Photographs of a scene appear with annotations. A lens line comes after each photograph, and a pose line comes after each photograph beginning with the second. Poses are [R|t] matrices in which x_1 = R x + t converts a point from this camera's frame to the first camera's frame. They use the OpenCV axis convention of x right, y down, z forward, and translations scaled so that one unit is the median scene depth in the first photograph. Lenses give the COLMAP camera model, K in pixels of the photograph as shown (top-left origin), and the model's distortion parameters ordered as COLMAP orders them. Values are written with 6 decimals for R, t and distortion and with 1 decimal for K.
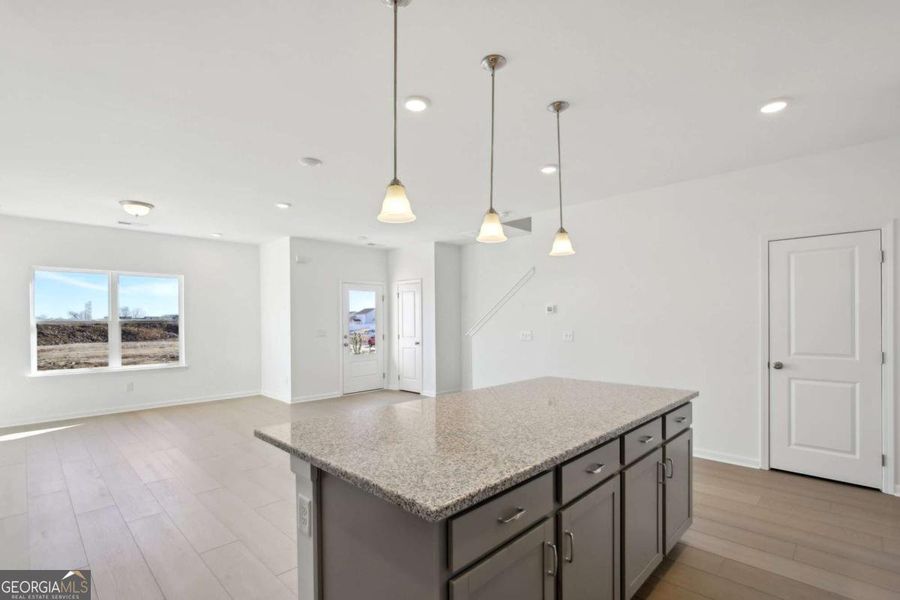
lens RADIAL K [[428.5, 0, 450.1], [0, 428.5, 321.0], [0, 0, 1]] dist [-0.002744, -0.000002]
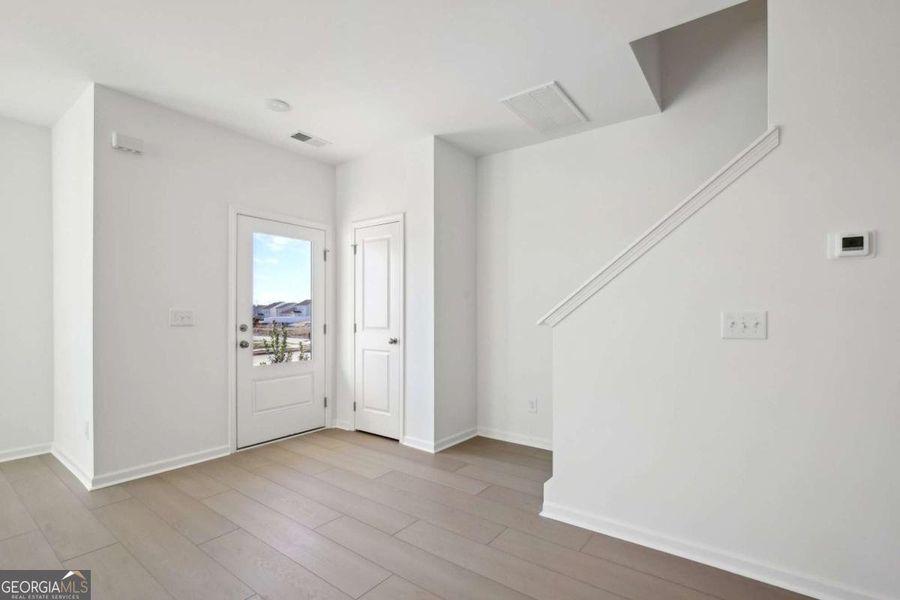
lens RADIAL K [[422.7, 0, 450.9], [0, 422.7, 311.3], [0, 0, 1]] dist [-0.015200, 0.000437]
pose [[0.990855, 0.006876, 0.134756, -0.075560], [-0.006165, 0.999965, -0.005688, 0.018775], [-0.134790, 0.004805, 0.990863, 0.482696]]
